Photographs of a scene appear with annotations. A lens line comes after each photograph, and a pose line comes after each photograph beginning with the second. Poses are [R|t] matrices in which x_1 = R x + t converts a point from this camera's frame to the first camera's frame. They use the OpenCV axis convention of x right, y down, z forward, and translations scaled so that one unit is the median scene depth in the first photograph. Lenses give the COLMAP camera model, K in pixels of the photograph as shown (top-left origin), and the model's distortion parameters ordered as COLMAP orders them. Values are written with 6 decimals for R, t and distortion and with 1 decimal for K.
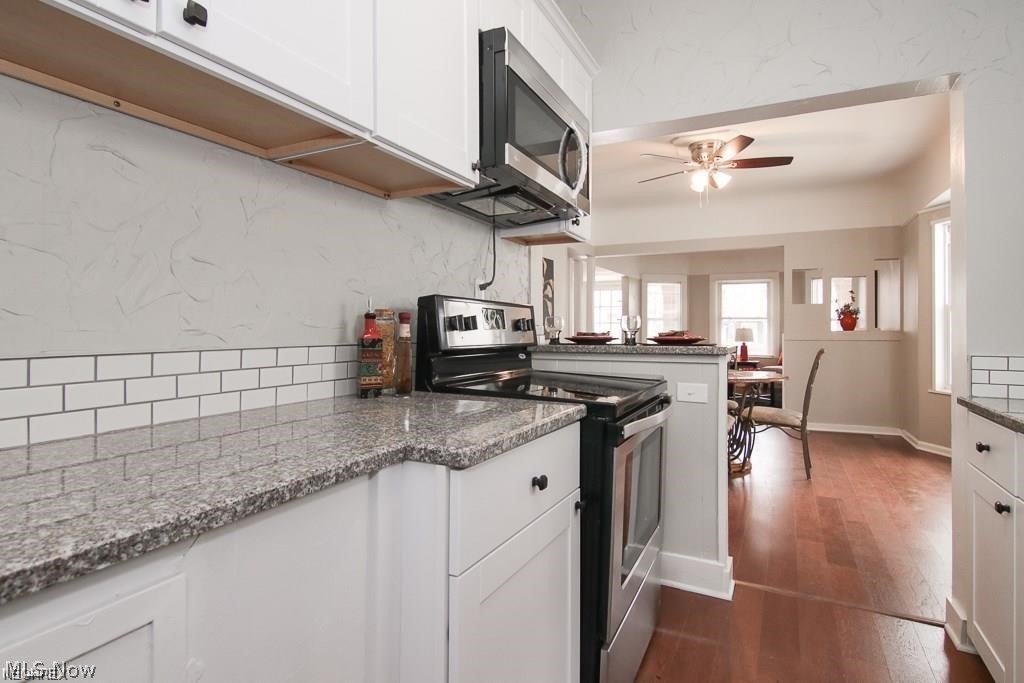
lens RADIAL K [[550.1, 0, 493.6], [0, 550.1, 322.0], [0, 0, 1]] dist [0.003536, 0.000974]
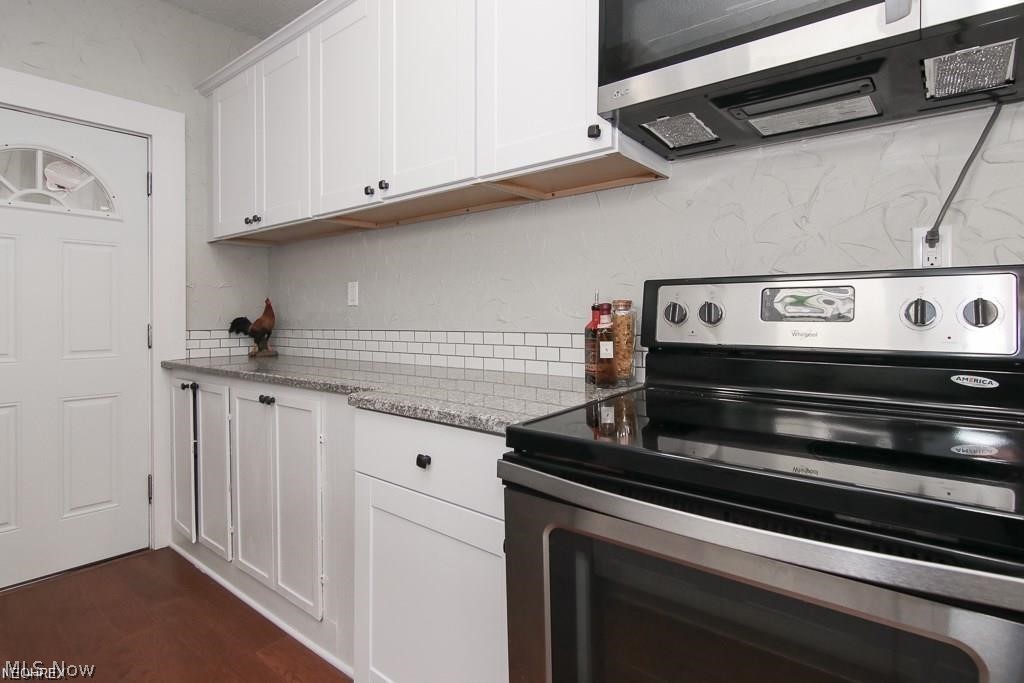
lens RADIAL K [[550.1, 0, 493.6], [0, 550.1, 322.0], [0, 0, 1]] dist [0.003536, 0.000974]
pose [[-0.220121, 0.015941, -0.975342, 0.914474], [0.011816, 0.999837, 0.013674, -0.000625], [0.975401, -0.008515, -0.220273, 1.115401]]
